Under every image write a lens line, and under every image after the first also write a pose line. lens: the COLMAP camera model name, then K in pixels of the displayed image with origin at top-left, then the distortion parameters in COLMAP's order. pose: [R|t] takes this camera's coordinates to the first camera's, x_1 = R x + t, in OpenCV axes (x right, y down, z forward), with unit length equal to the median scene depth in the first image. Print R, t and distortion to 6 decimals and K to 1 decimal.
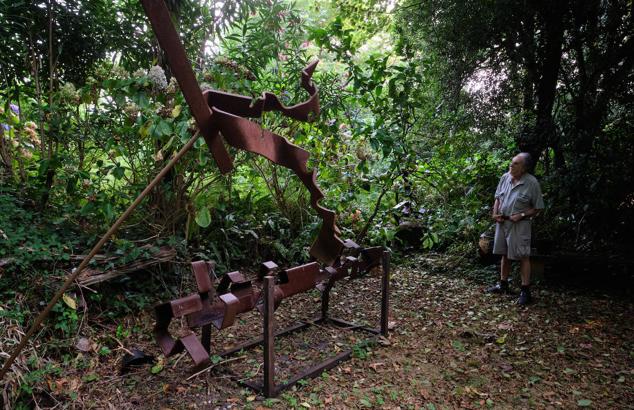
lens RADIAL K [[428.8, 0, 315.9], [0, 428.8, 191.6], [0, 0, 1]] dist [0.001008, 0.001666]
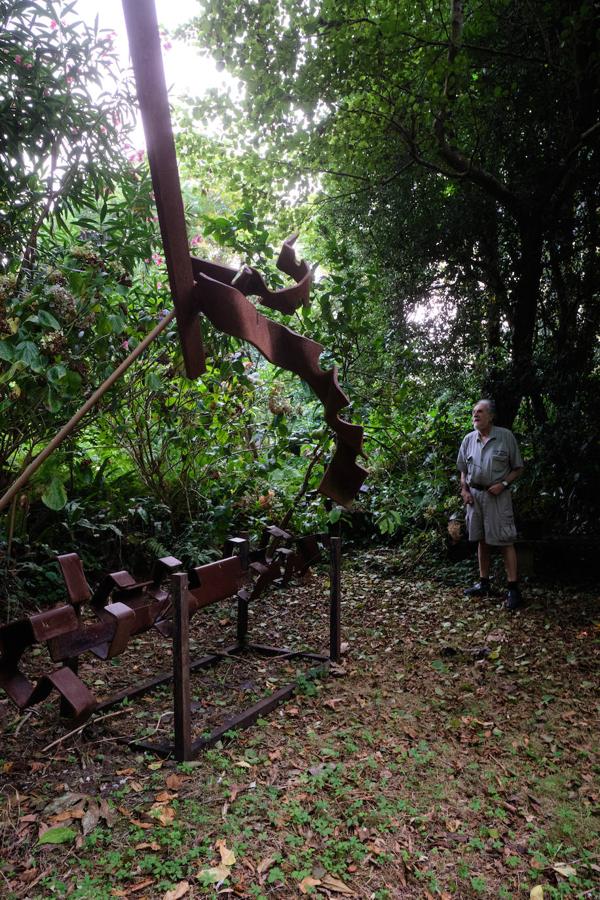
lens RADIAL K [[657.5, 0, 300.0], [0, 657.5, 450.0], [0, 0, 1]] dist [0.001508, 0.002192]
pose [[0.978235, -0.014778, 0.206973, -0.095097], [0.026017, 0.998324, -0.051685, 0.047161], [-0.205862, 0.055945, 0.976980, -0.021635]]
